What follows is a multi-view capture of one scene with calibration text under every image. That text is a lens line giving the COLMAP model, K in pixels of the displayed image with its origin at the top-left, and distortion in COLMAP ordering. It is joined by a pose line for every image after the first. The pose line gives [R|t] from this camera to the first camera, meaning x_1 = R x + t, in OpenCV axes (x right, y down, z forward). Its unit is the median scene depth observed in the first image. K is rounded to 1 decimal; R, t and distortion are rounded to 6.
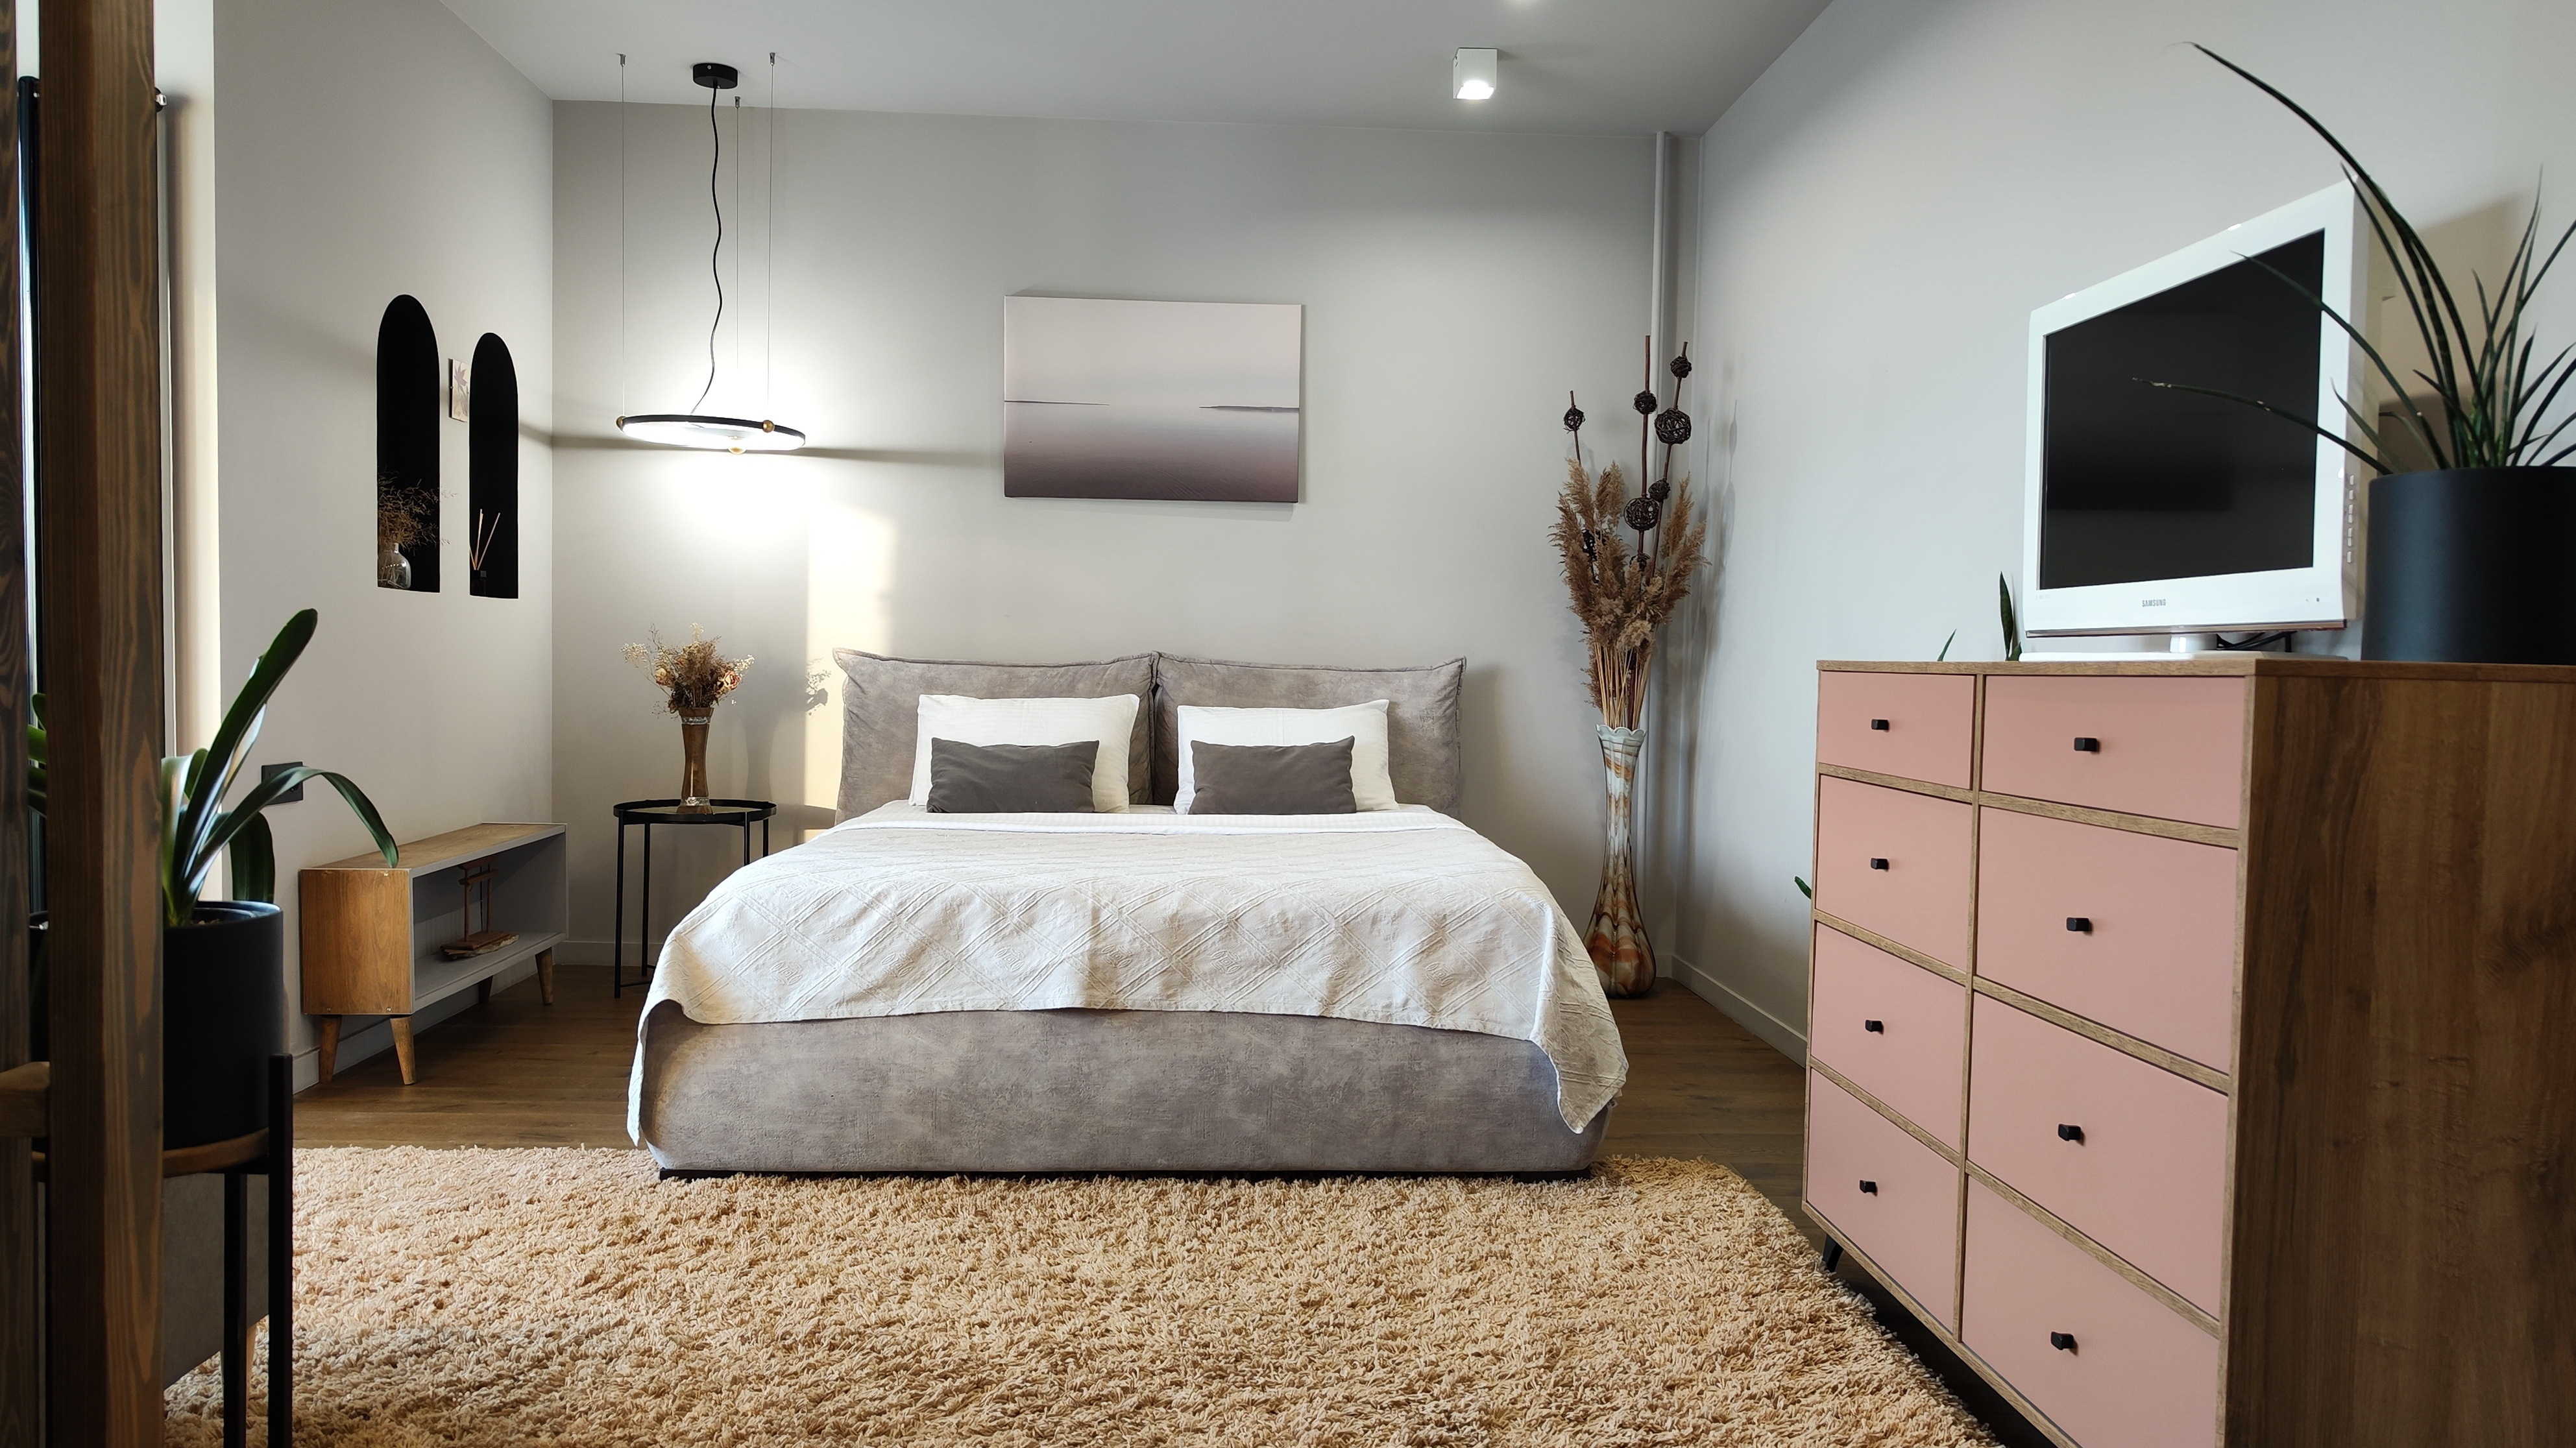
lens RADIAL K [[1778.7, 0, 1279.3], [0, 1778.7, 733.7], [0, 0, 1]] dist [0.068029, -0.081225]
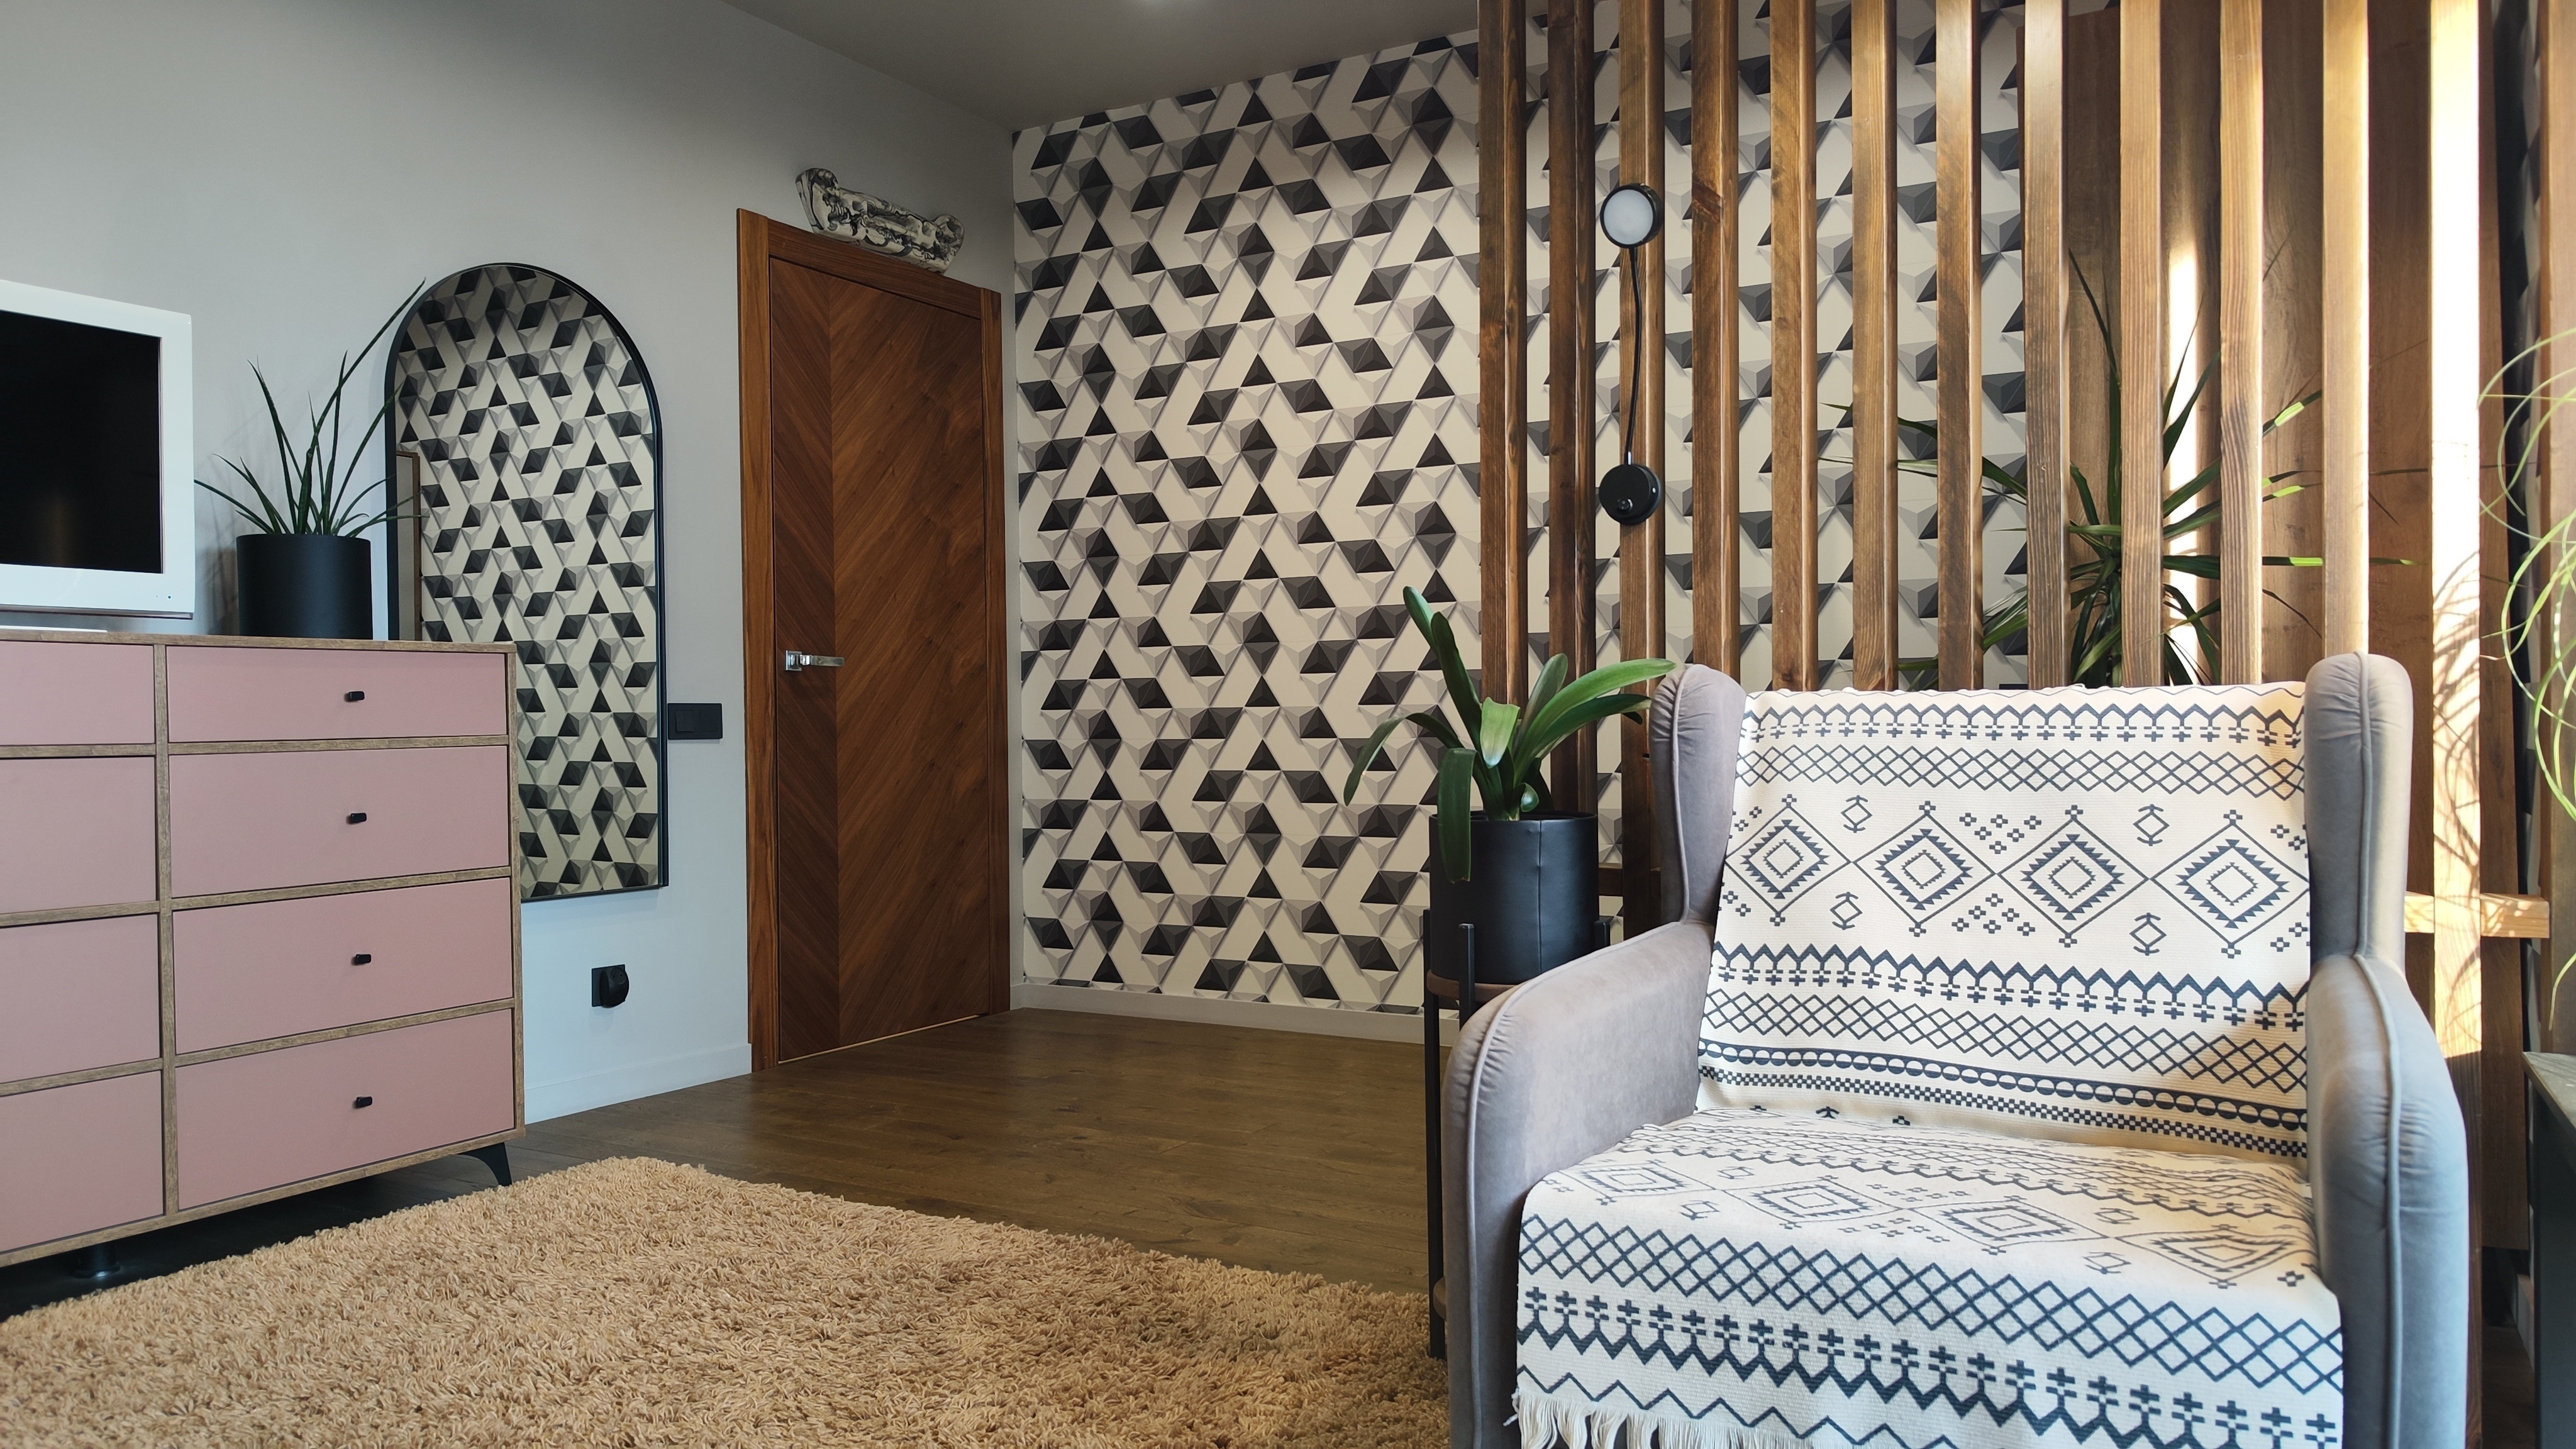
lens RADIAL K [[1737.4, 0, 1296.2], [0, 1737.4, 736.5], [0, 0, 1]] dist [0.085985, -0.092102]
pose [[-0.855956, -0.016353, 0.516790, -0.385491], [0.014753, 0.998320, 0.056027, -0.012285], [-0.516838, 0.055581, -0.854277, 0.726950]]
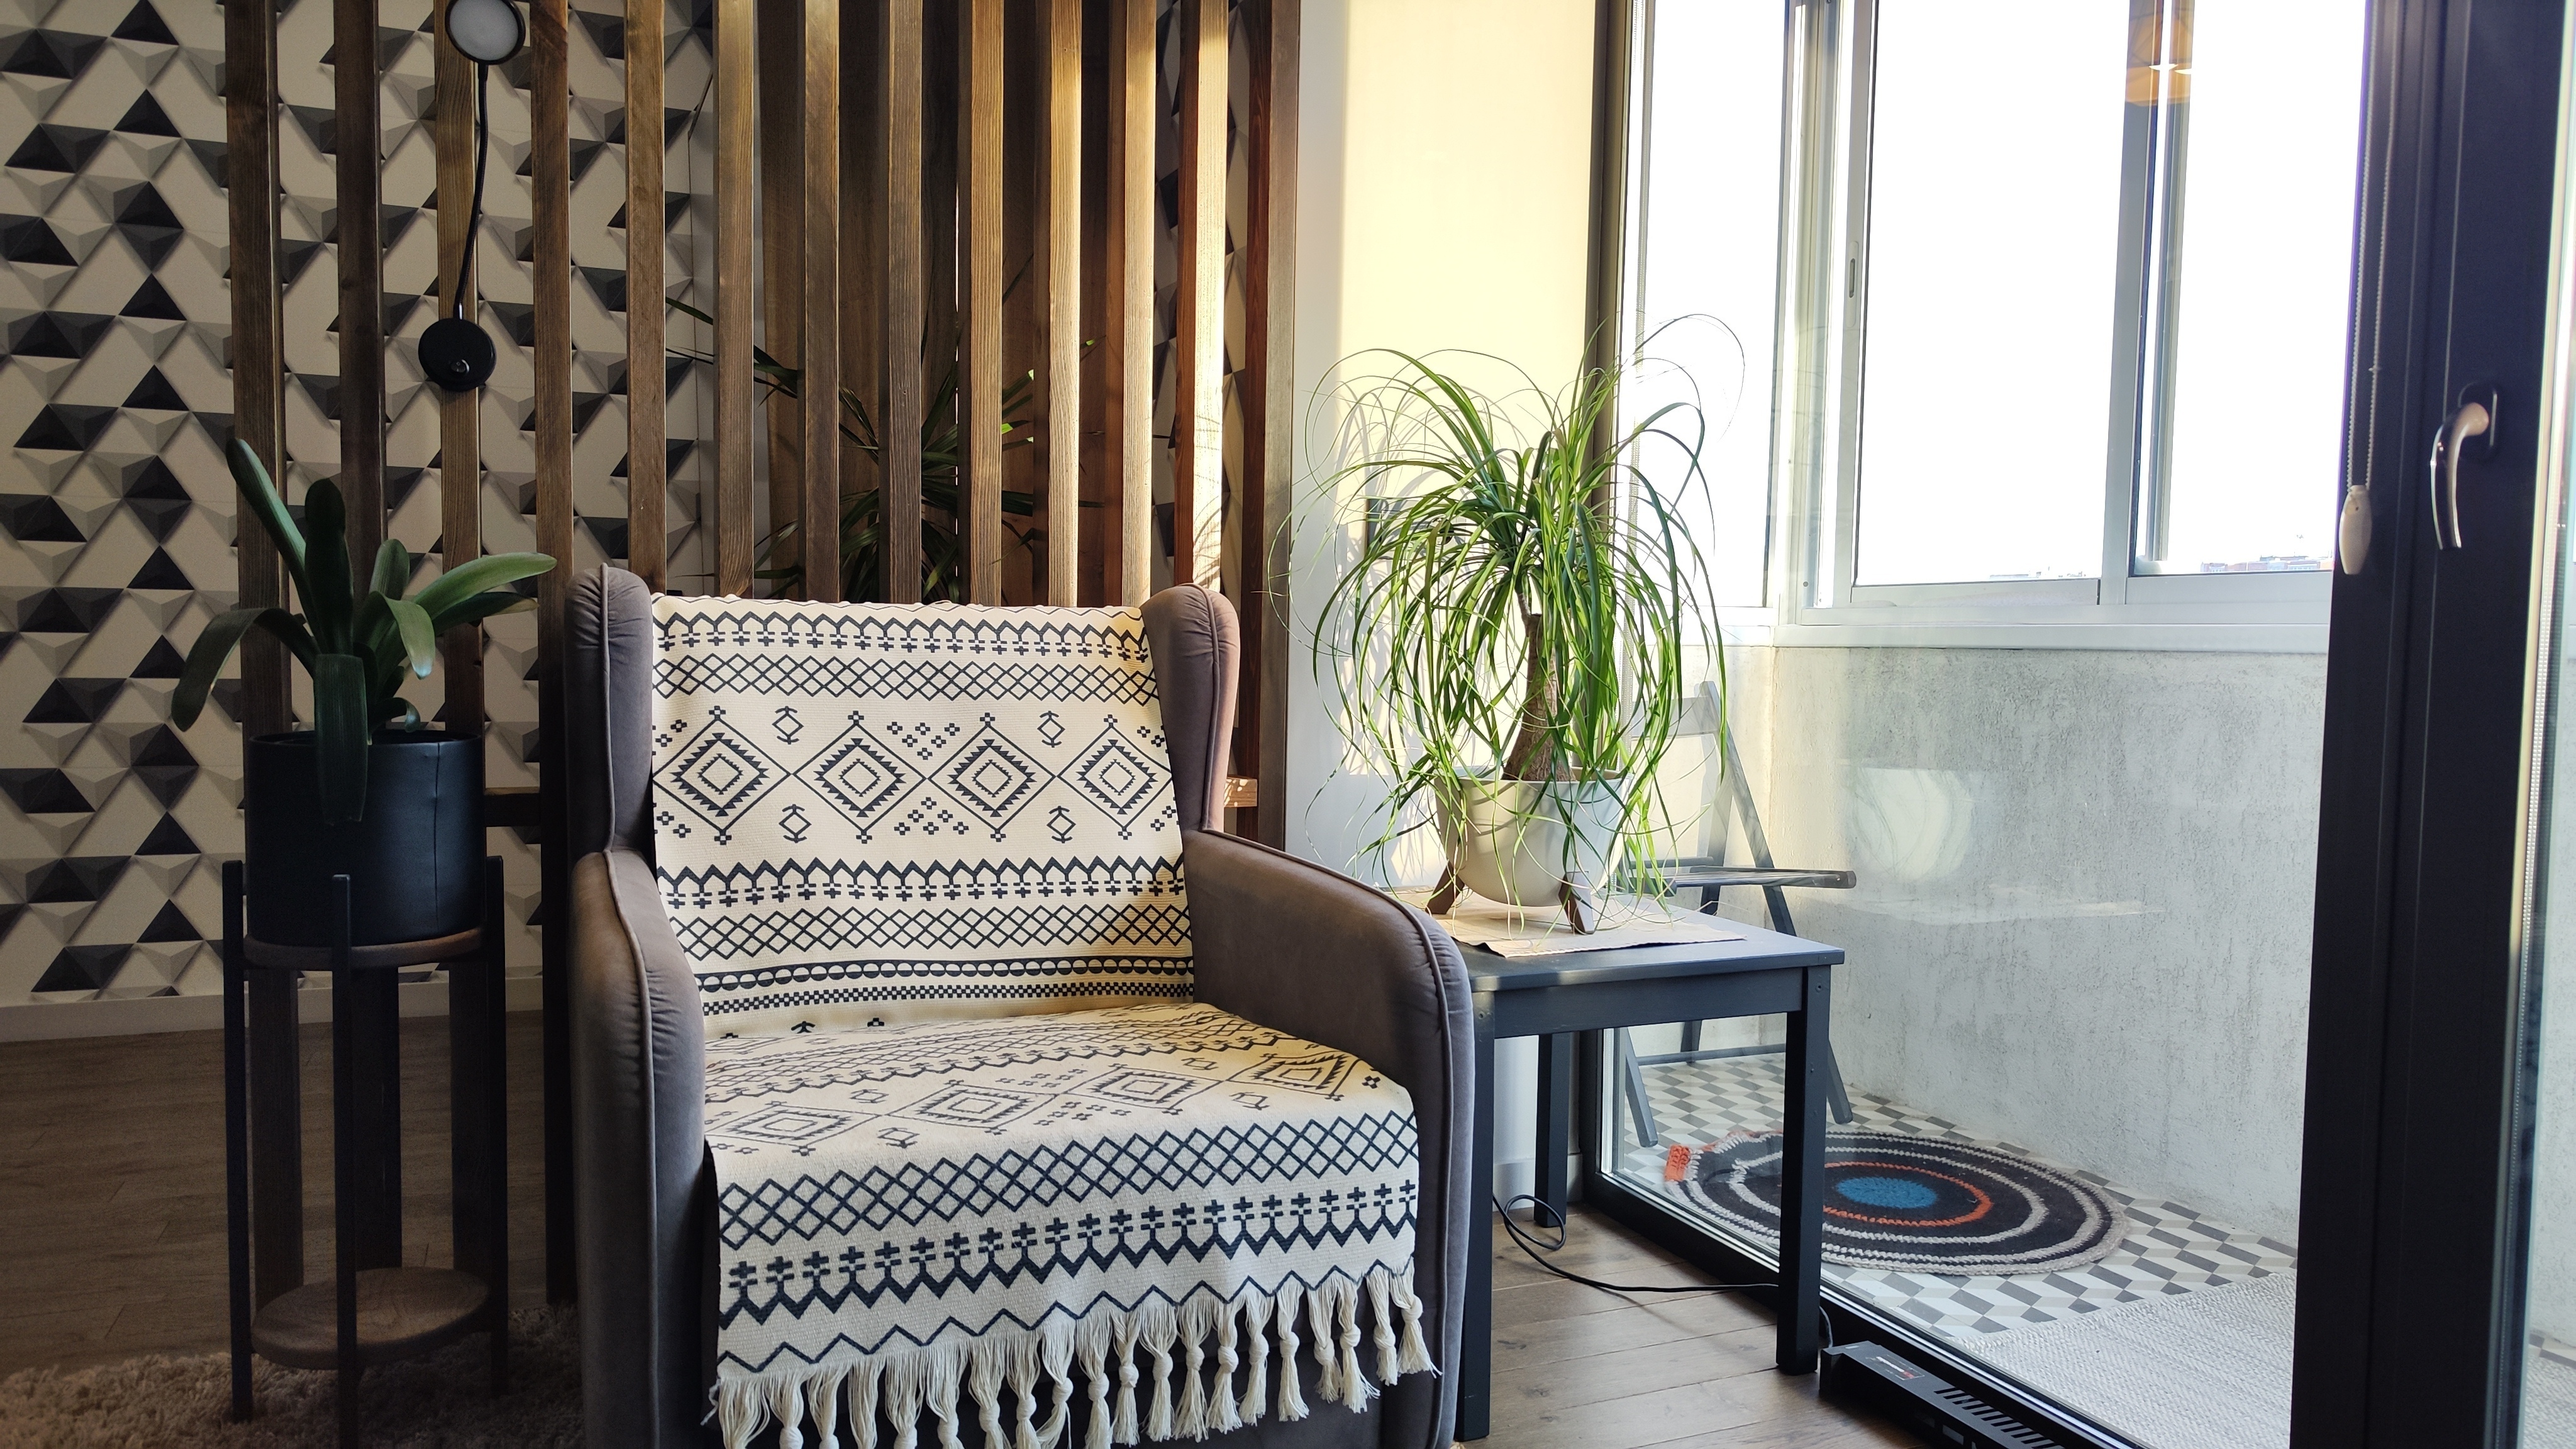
lens RADIAL K [[1741.1, 0, 1276.0], [0, 1741.1, 735.2], [0, 0, 1]] dist [0.025486, -0.023546]
pose [[-0.934626, -0.014976, -0.355316, -0.255535], [-0.051716, 0.994216, 0.094130, -0.010825], [0.351851, 0.106352, -0.929995, 0.724614]]
